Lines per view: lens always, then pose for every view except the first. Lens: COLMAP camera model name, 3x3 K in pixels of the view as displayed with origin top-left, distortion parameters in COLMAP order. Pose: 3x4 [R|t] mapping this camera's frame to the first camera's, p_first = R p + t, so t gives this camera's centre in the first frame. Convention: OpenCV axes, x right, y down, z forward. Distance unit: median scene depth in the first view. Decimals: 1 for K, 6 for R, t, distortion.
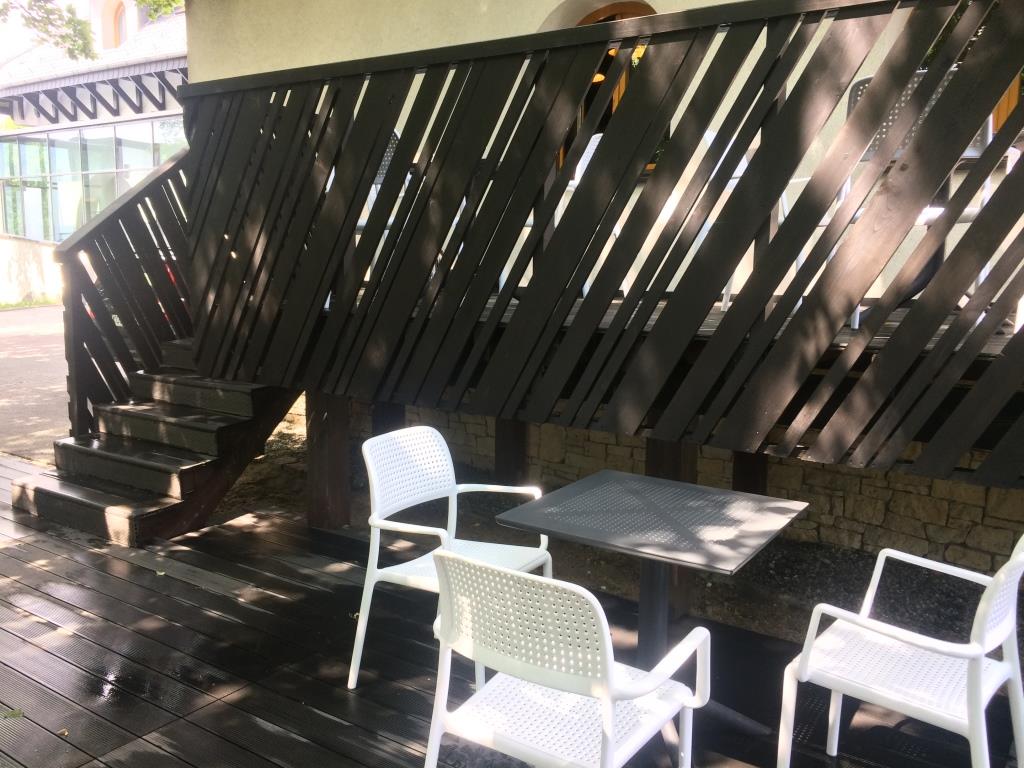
lens RADIAL K [[877.8, 0, 510.4], [0, 877.8, 389.9], [0, 0, 1]] dist [0.072097, -0.091091]
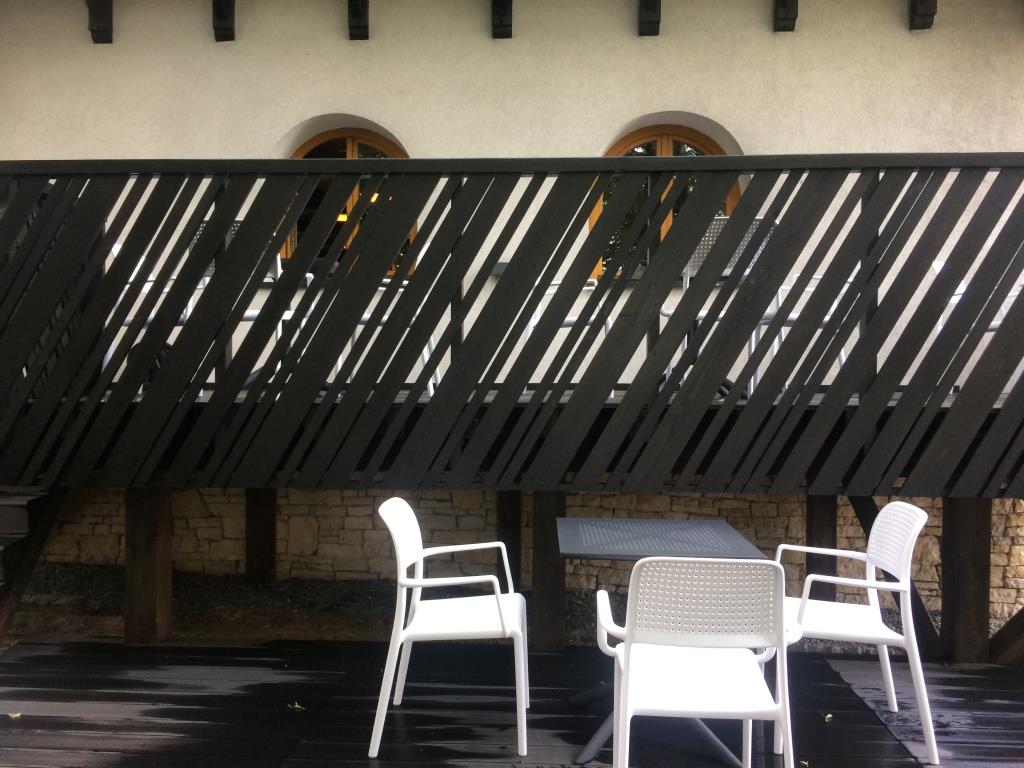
lens RADIAL K [[877.8, 0, 518.5], [0, 877.8, 375.1], [0, 0, 1]] dist [0.072097, -0.091091]
pose [[0.863780, -0.020848, 0.503438, -0.302077], [0.088483, 0.989893, -0.110823, 0.014236], [-0.496040, 0.140272, 0.856894, -0.021191]]
